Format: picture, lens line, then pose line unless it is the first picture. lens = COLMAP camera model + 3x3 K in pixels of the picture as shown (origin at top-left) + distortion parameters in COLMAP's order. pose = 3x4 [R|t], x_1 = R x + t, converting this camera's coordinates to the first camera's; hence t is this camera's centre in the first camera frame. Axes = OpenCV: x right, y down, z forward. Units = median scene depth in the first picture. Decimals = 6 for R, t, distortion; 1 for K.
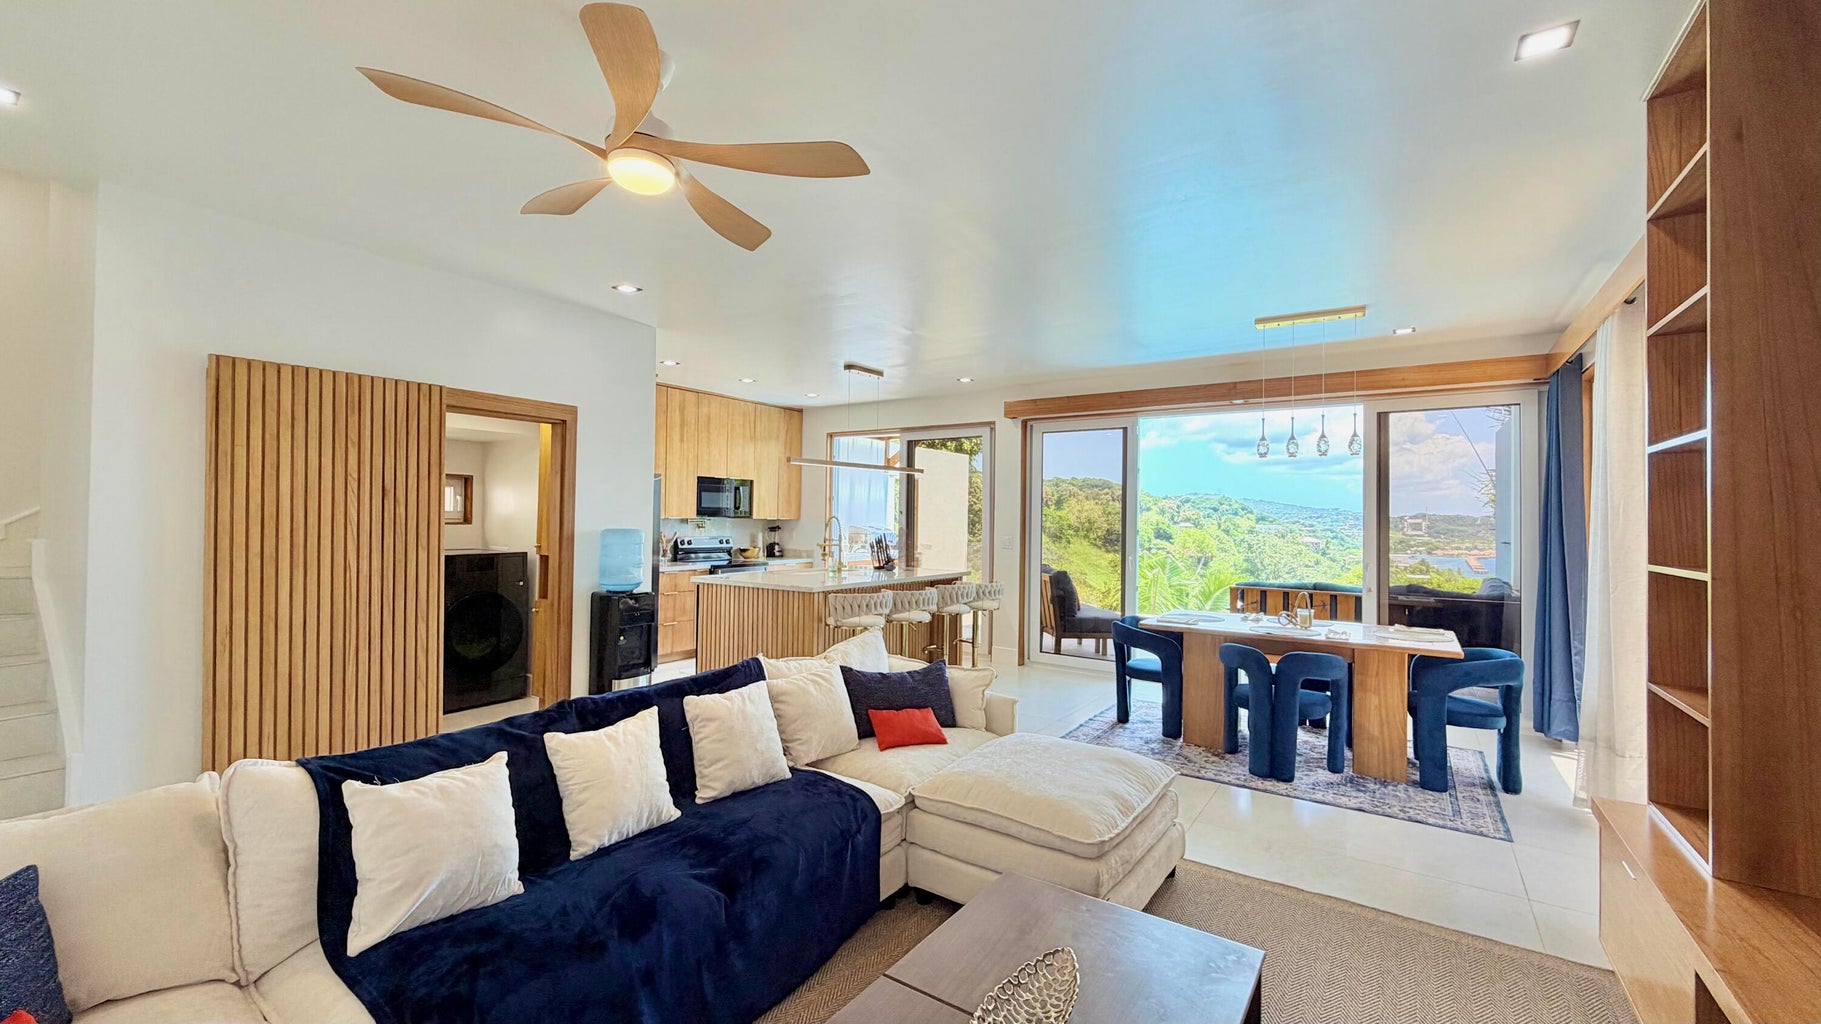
lens RADIAL K [[741.4, 0, 910.5], [0, 741.4, 512.0], [0, 0, 1]] dist [0.002394, 0.000191]
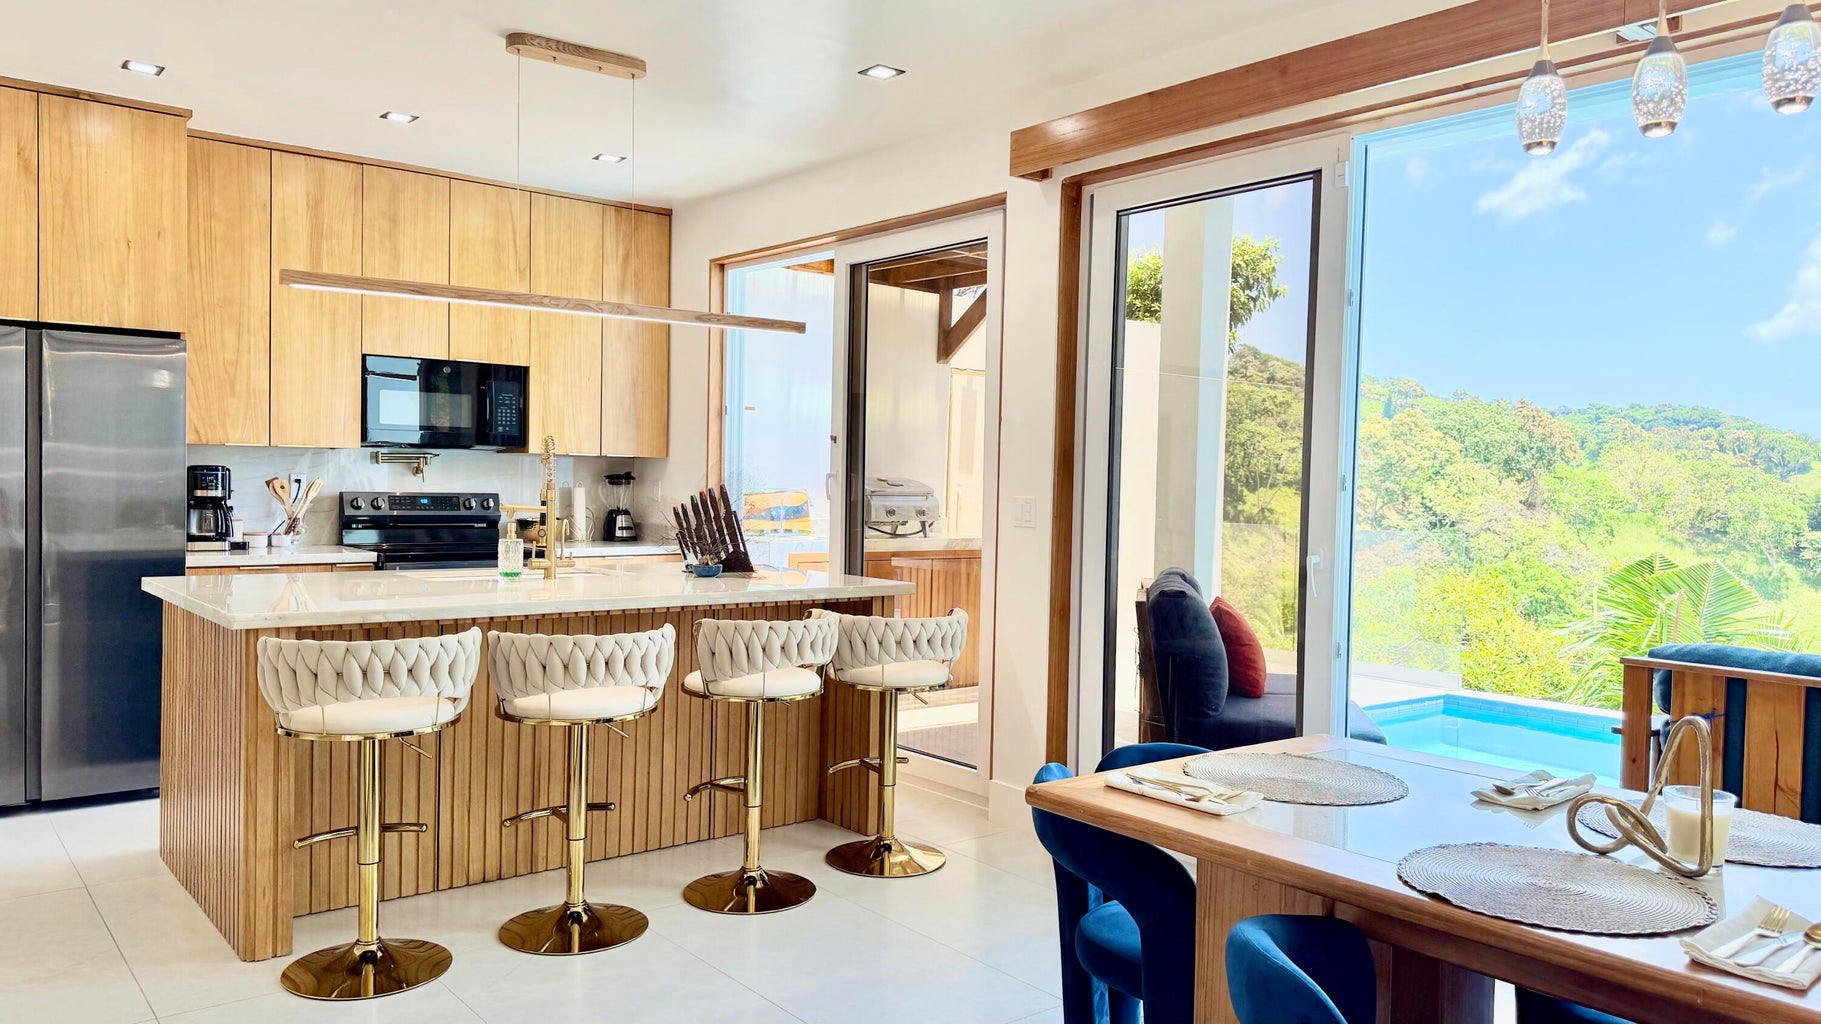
lens RADIAL K [[1293.7, 0, 910.5], [0, 1293.7, 512.0], [0, 0, 1]] dist [0.059225, -0.074166]
pose [[0.958220, 0.014944, -0.285640, 0.229266], [-0.005964, 0.999461, 0.032283, 0.017392], [0.285969, -0.029231, 0.957793, 0.300513]]
